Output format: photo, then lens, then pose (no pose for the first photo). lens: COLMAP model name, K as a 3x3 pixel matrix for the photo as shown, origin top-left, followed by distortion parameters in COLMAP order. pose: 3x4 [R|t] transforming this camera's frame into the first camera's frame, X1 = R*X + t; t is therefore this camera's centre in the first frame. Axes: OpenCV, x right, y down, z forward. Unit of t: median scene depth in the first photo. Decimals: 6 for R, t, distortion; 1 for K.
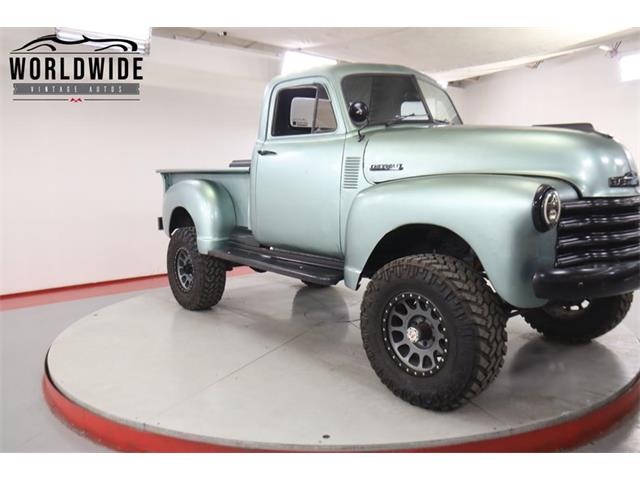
lens RADIAL K [[519.0, 0, 305.4], [0, 519.0, 239.0], [0, 0, 1]] dist [-0.013667, 0.000032]
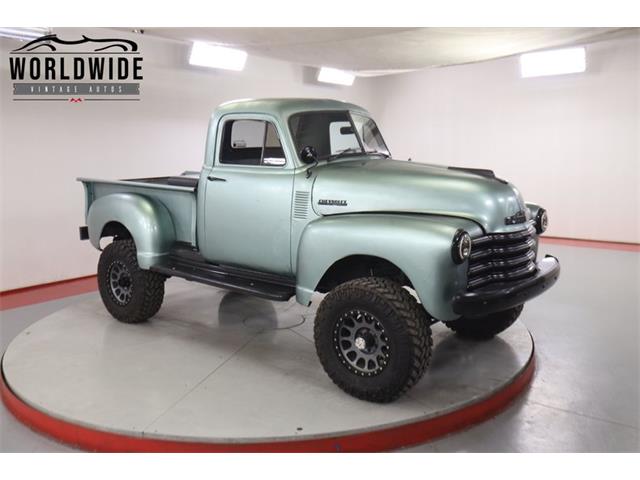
lens RADIAL K [[601.8, 0, 301.5], [0, 601.8, 238.5], [0, 0, 1]] dist [-0.000212, -0.013876]
pose [[0.981514, -0.023560, 0.189934, -0.194644], [0.015991, 0.999020, 0.041283, -0.125849], [-0.190721, -0.037483, 0.980928, -0.371103]]
